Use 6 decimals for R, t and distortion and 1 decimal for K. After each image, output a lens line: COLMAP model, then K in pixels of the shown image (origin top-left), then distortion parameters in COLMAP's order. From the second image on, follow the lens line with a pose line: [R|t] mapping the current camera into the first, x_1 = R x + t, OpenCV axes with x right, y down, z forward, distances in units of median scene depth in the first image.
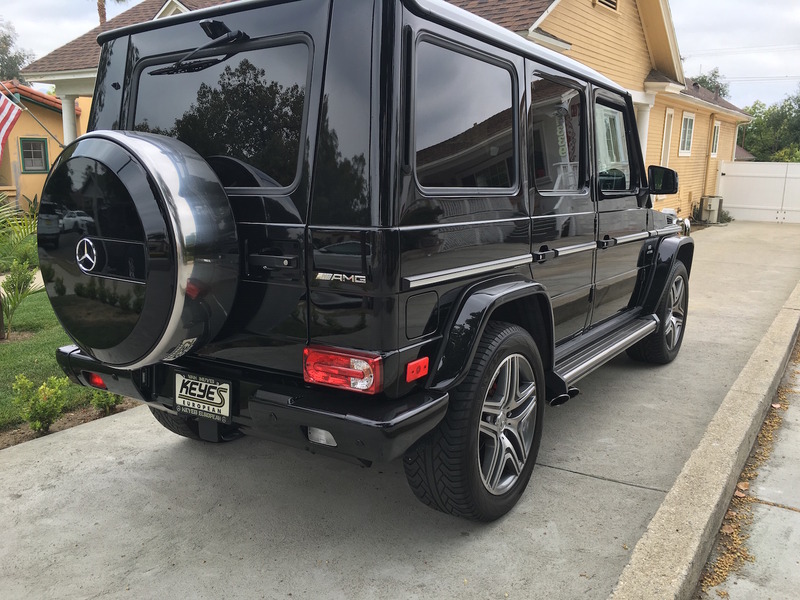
lens RADIAL K [[679.1, 0, 399.9], [0, 679.1, 299.7], [0, 0, 1]] dist [0.054589, -0.078654]
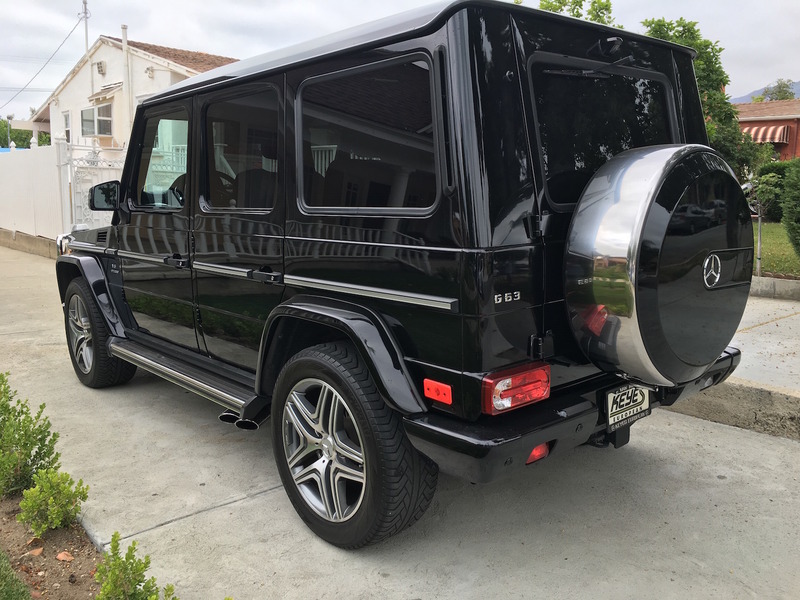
lens RADIAL K [[679.1, 0, 401.4], [0, 679.1, 300.5], [0, 0, 1]] dist [0.054589, -0.078654]
pose [[0.258814, -0.154376, 0.953511, -1.333929], [0.167586, 0.979352, 0.113072, -0.184243], [-0.951278, 0.130530, 0.279342, 1.013046]]
